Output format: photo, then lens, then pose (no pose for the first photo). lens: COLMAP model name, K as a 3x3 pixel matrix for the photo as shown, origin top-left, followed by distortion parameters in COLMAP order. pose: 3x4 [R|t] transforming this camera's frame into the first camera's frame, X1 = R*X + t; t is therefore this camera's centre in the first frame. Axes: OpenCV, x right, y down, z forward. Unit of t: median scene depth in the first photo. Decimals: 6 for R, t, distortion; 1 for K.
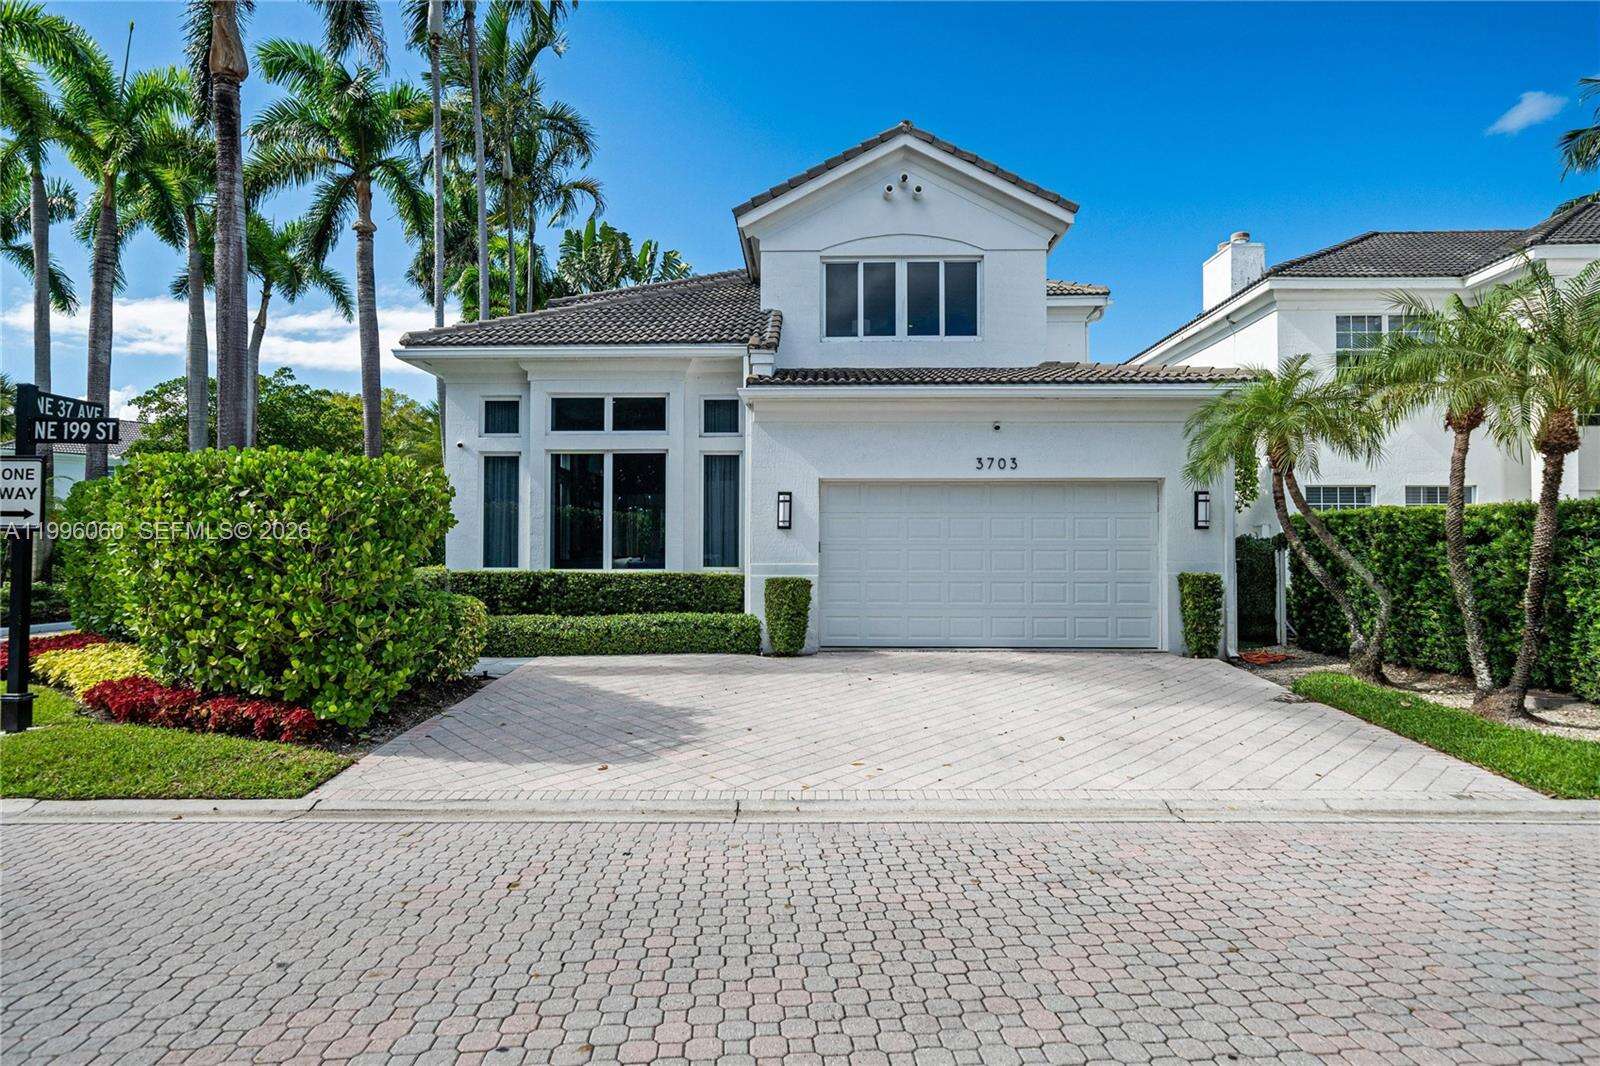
lens RADIAL K [[889.7, 0, 800.0], [0, 889.7, 533.0], [0, 0, 1]] dist [0.002632, 0.000427]
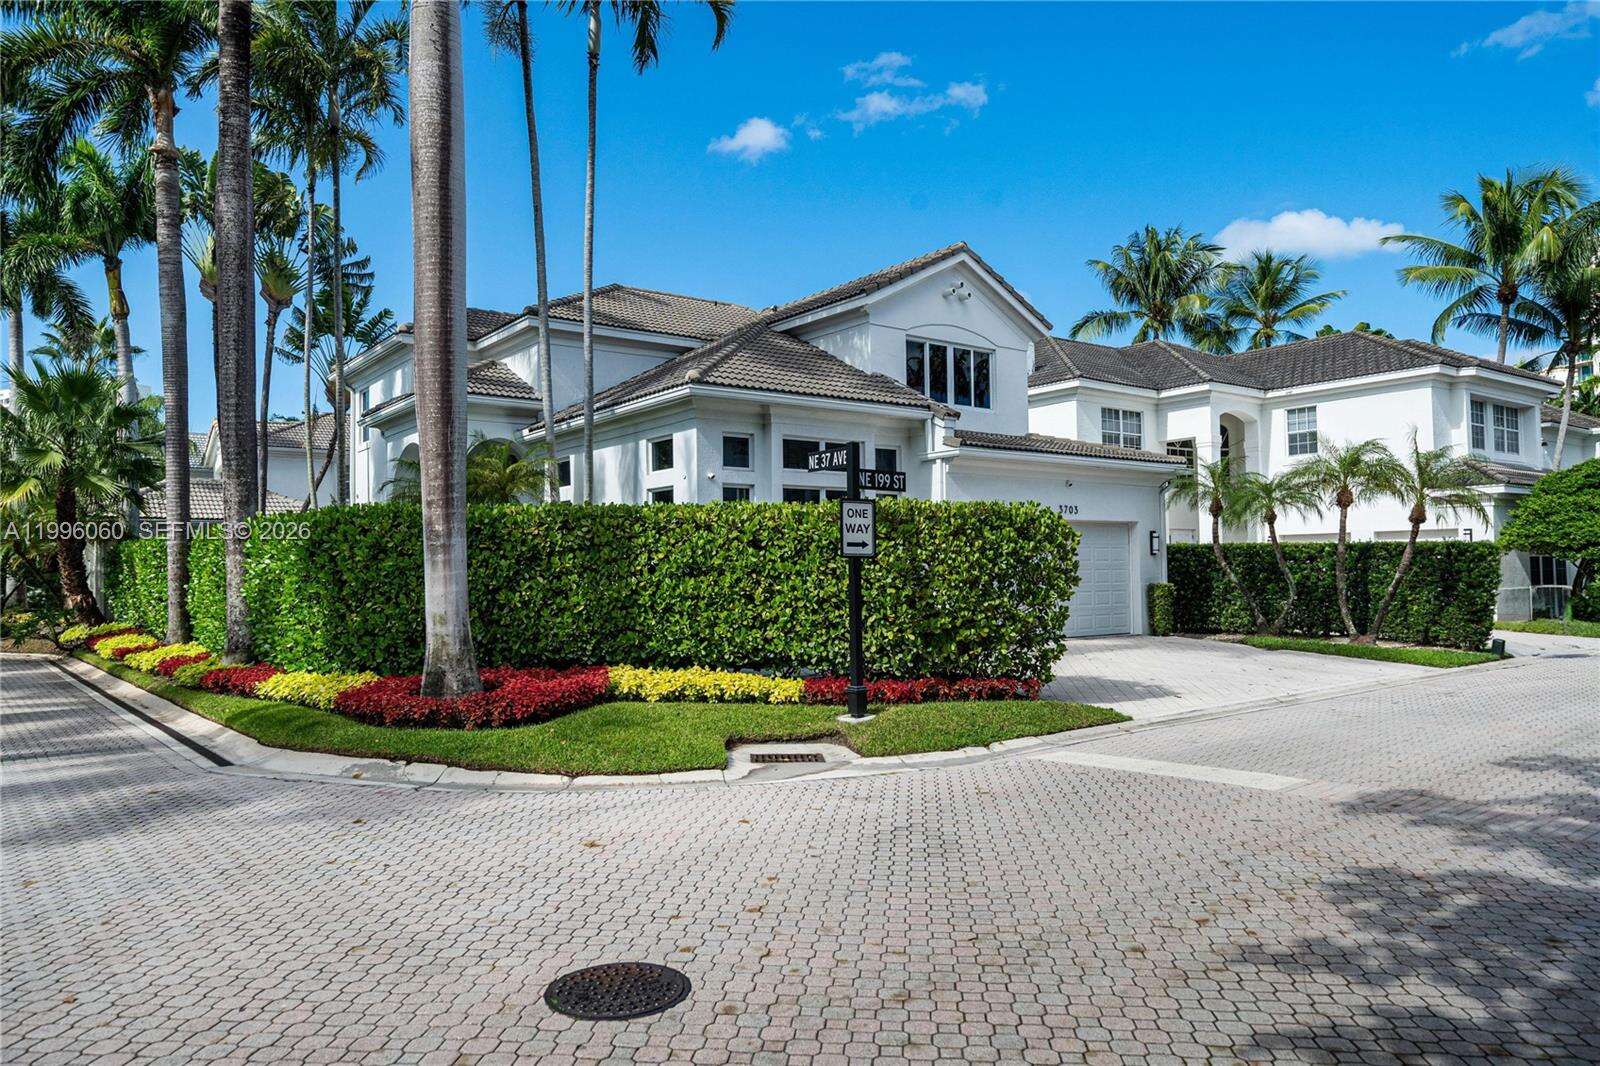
lens RADIAL K [[1088.6, 0, 800.0], [0, 1088.6, 533.0], [0, 0, 1]] dist [-0.002880, -0.000432]
pose [[0.780416, 0.012923, 0.625127, -1.206296], [-0.000582, 0.999801, -0.019941, -0.004188], [-0.625260, 0.015198, 0.780268, -0.103810]]
